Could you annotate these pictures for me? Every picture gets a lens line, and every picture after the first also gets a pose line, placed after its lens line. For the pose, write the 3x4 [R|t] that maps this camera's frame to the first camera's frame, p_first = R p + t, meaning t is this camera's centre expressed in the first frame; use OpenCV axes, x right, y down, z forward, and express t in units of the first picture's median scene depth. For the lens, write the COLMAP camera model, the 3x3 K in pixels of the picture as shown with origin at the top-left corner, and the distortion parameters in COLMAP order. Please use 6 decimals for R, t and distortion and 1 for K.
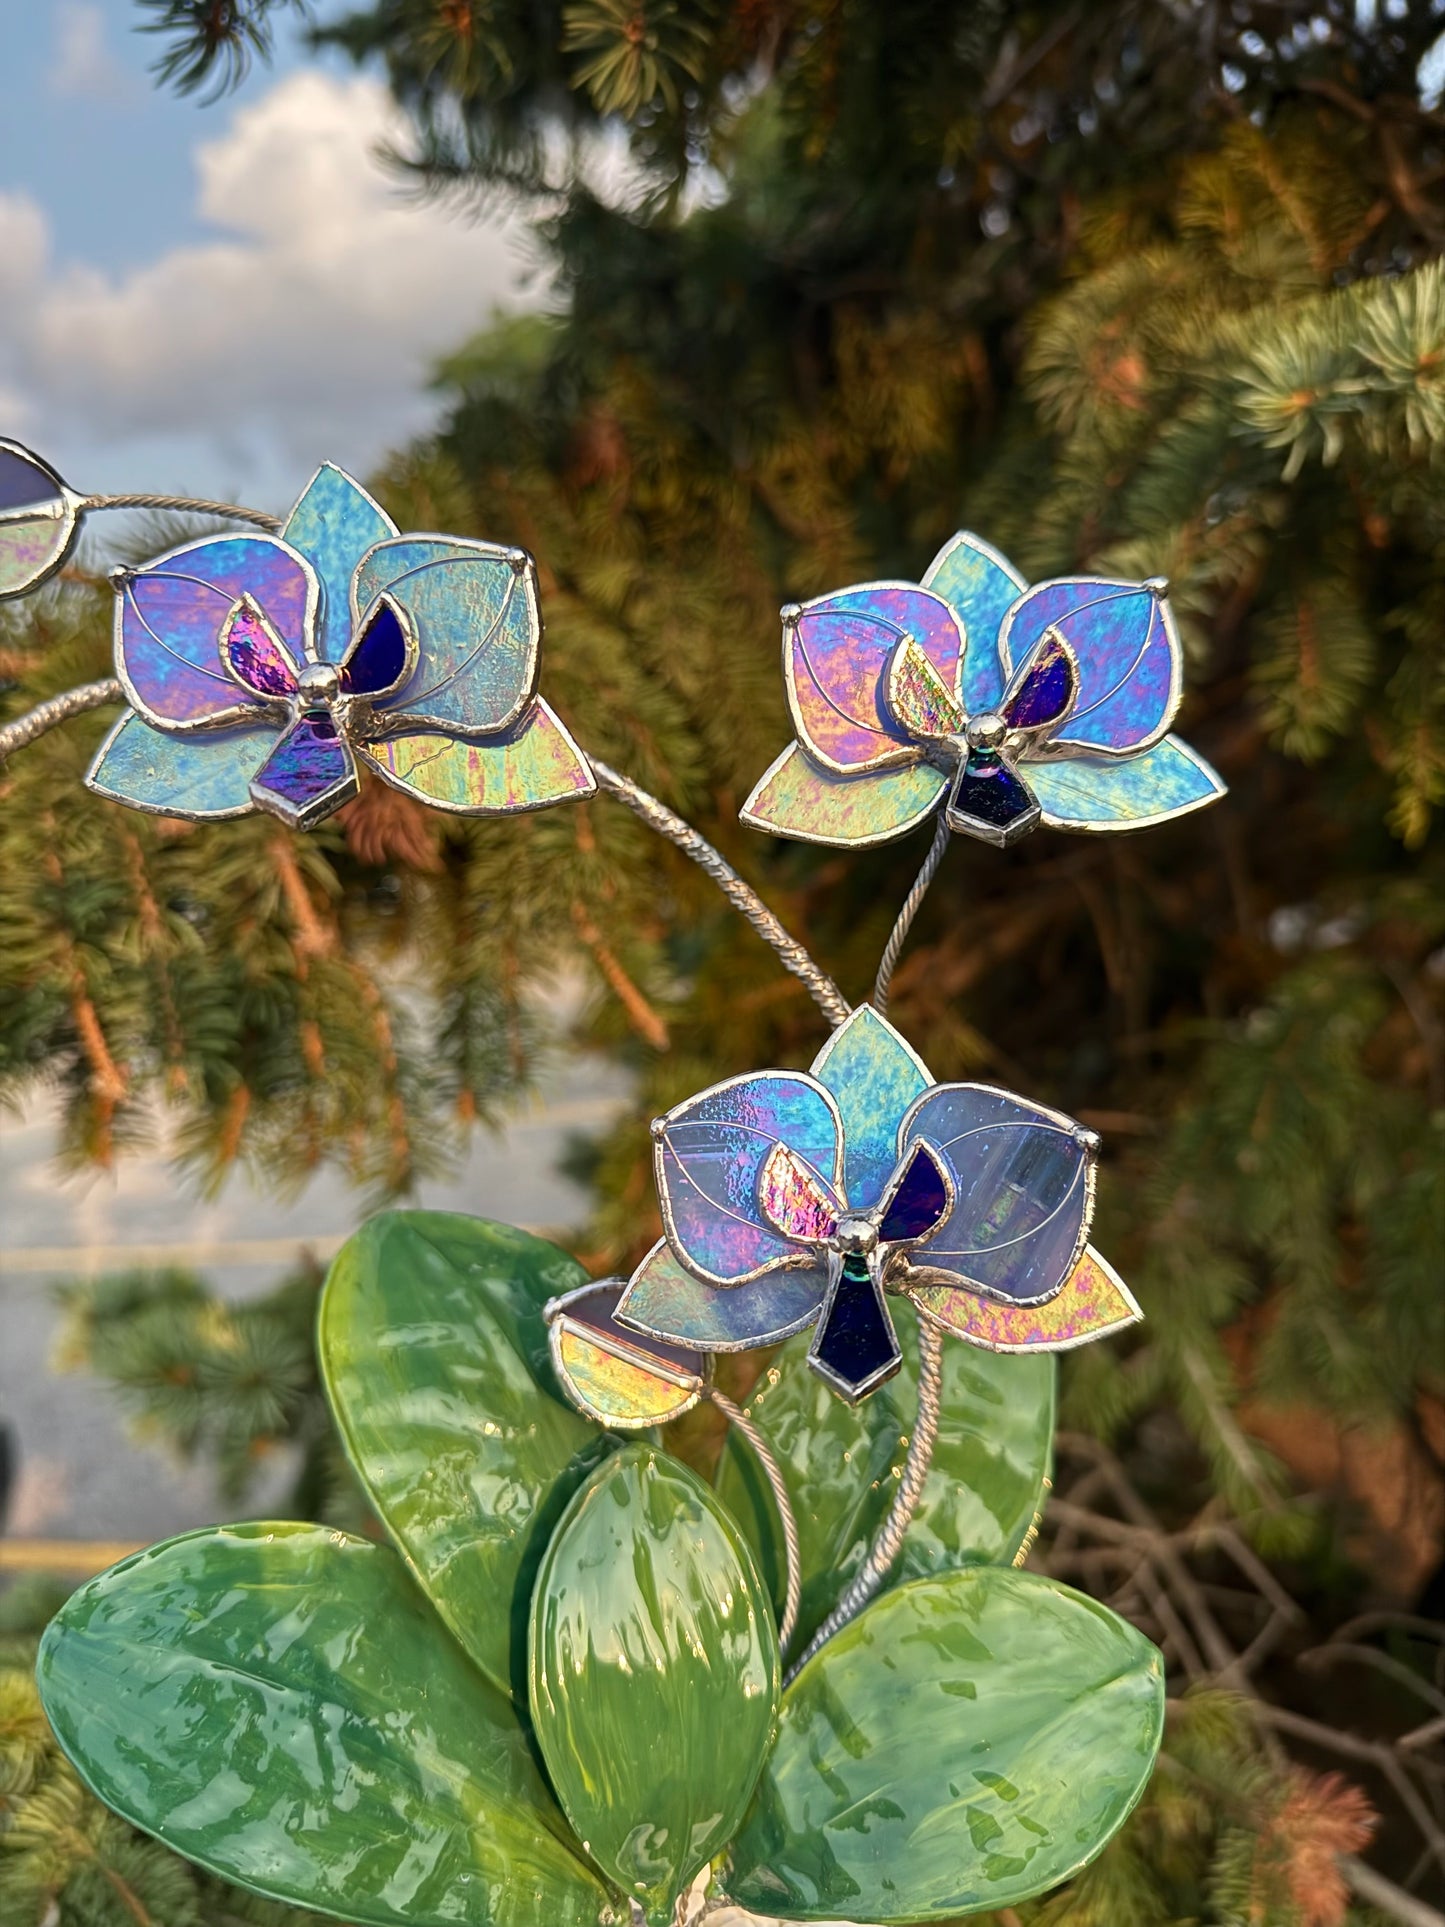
lens RADIAL K [[1502.8, 0, 700.1], [0, 1502.8, 972.4], [0, 0, 1]] dist [-0.007037, -0.028294]
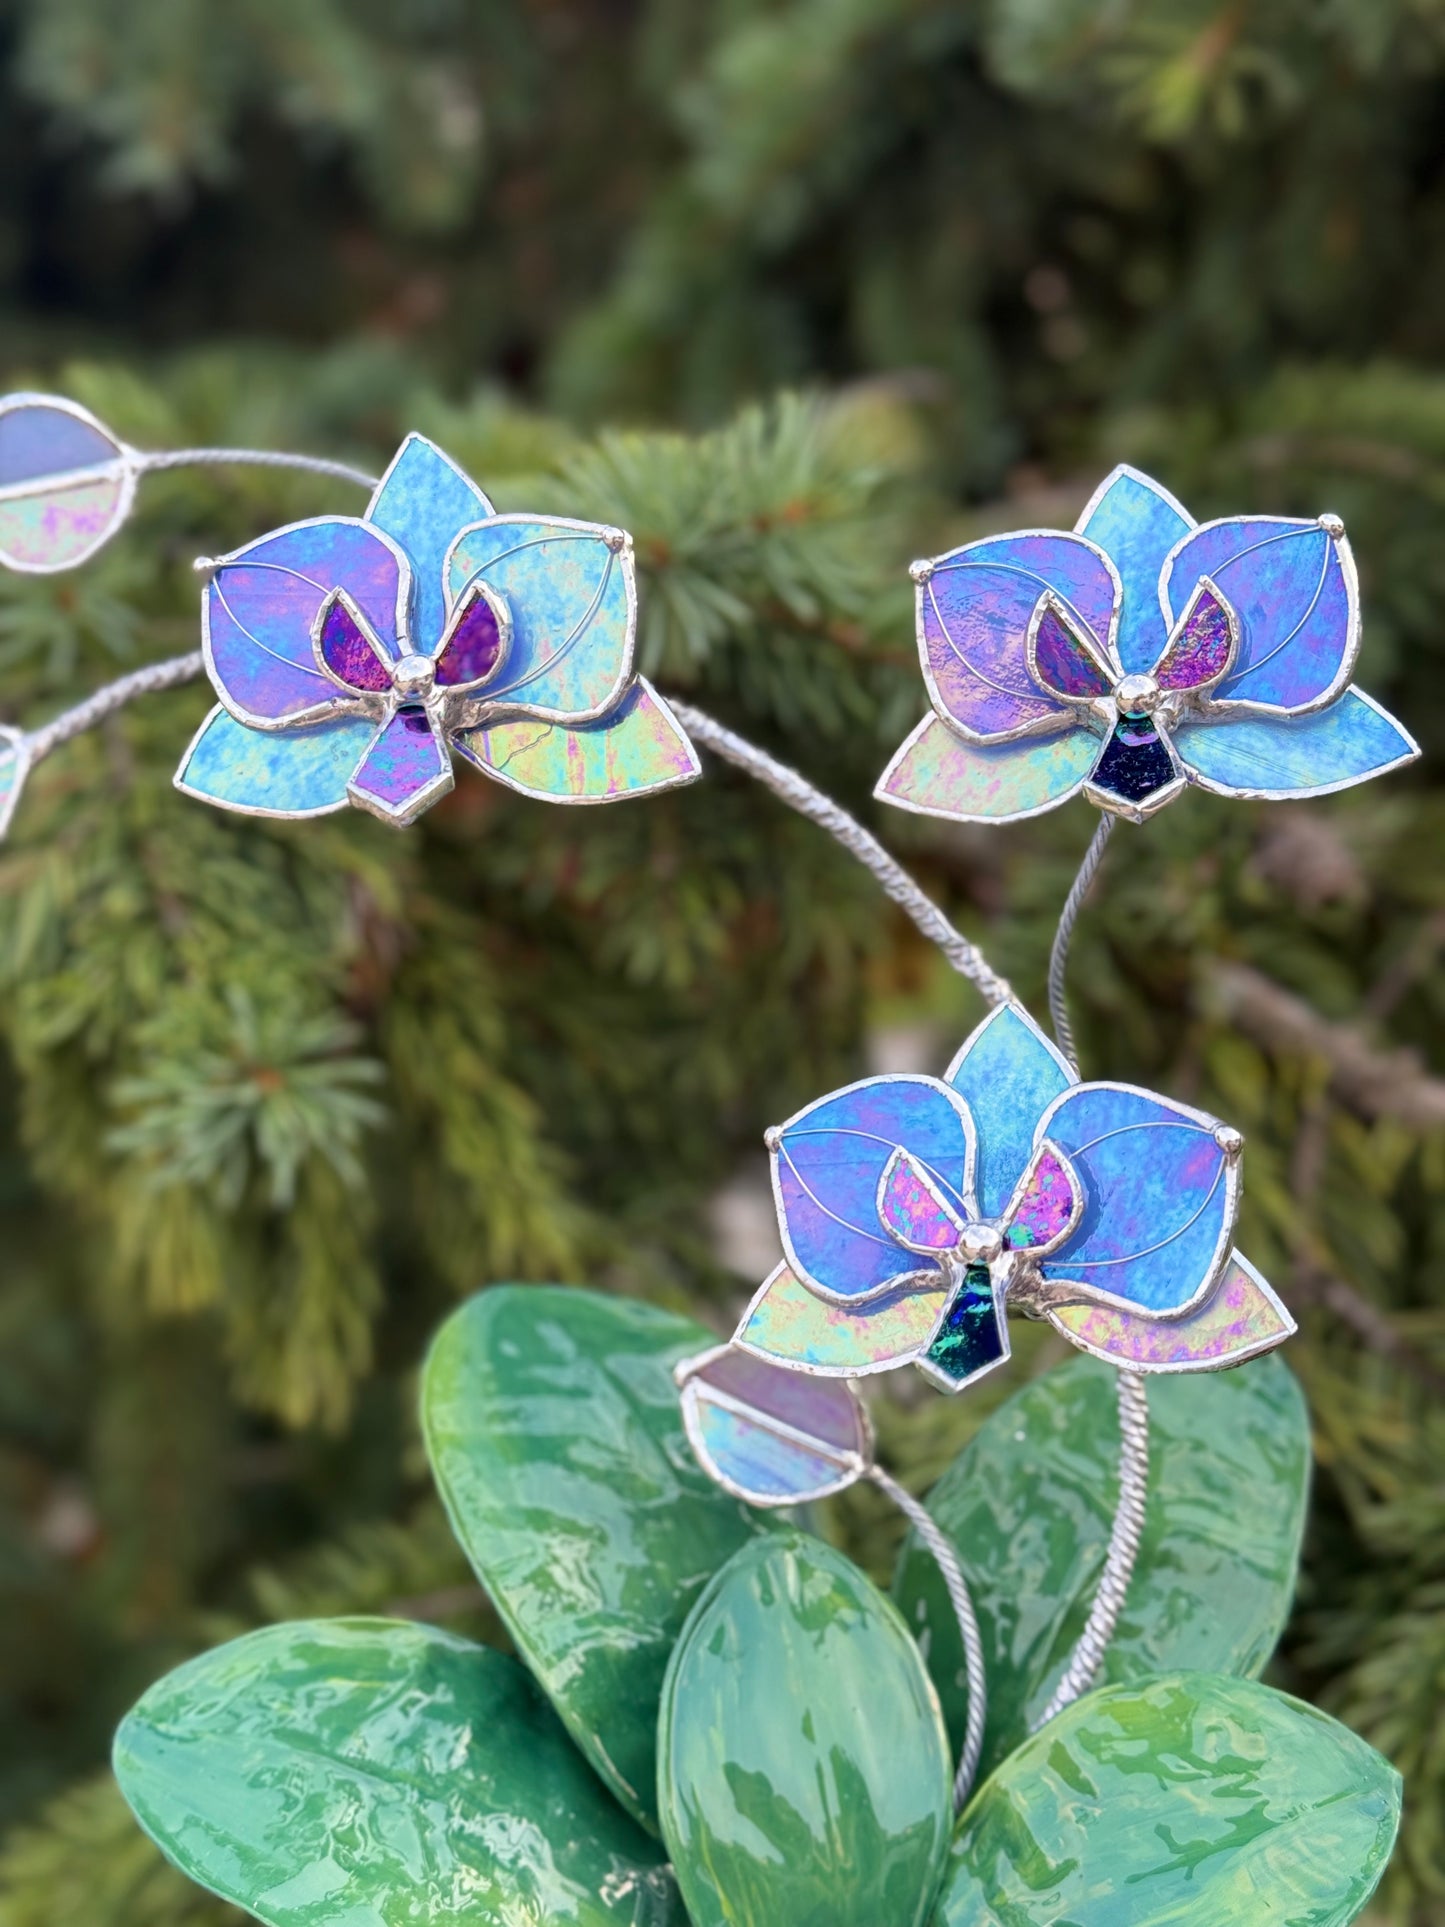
lens RADIAL K [[2877.6, 0, 714.0], [0, 2877.6, 961.1], [0, 0, 1]] dist [0.087762, 0.000000]
pose [[0.987220, -0.022794, -0.157726, 0.212983], [0.016283, 0.998966, -0.042445, 0.068598], [0.158531, 0.039335, 0.986570, -0.742193]]
